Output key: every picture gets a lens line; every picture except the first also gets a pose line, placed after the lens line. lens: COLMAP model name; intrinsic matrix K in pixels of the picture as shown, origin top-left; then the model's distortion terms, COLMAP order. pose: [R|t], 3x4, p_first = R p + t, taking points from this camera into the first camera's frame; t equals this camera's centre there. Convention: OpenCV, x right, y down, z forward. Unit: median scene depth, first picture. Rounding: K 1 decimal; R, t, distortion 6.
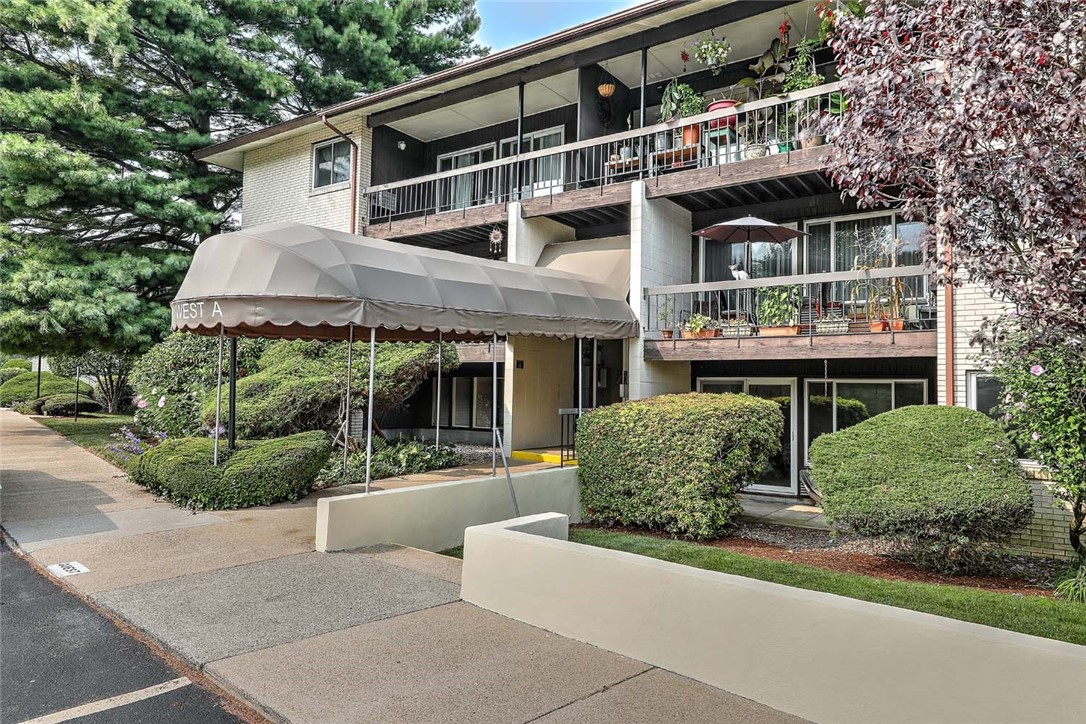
lens RADIAL K [[695.8, 0, 542.7], [0, 695.8, 365.9], [0, 0, 1]] dist [0.011306, 0.001150]
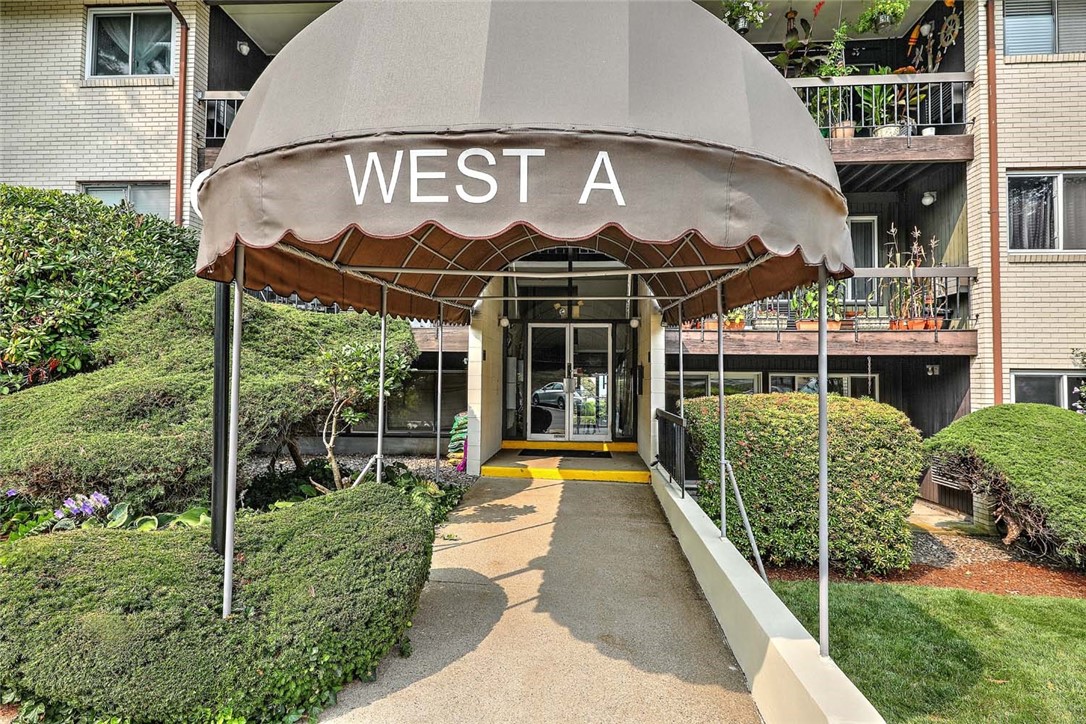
lens RADIAL K [[581.5, 0, 543.6], [0, 581.5, 357.4], [0, 0, 1]] dist [0.005908, 0.000411]
pose [[0.856968, 0.010874, 0.515256, -0.390427], [-0.015009, 0.999880, 0.003861, -0.003608], [-0.515152, -0.011043, 0.857028, 0.508172]]
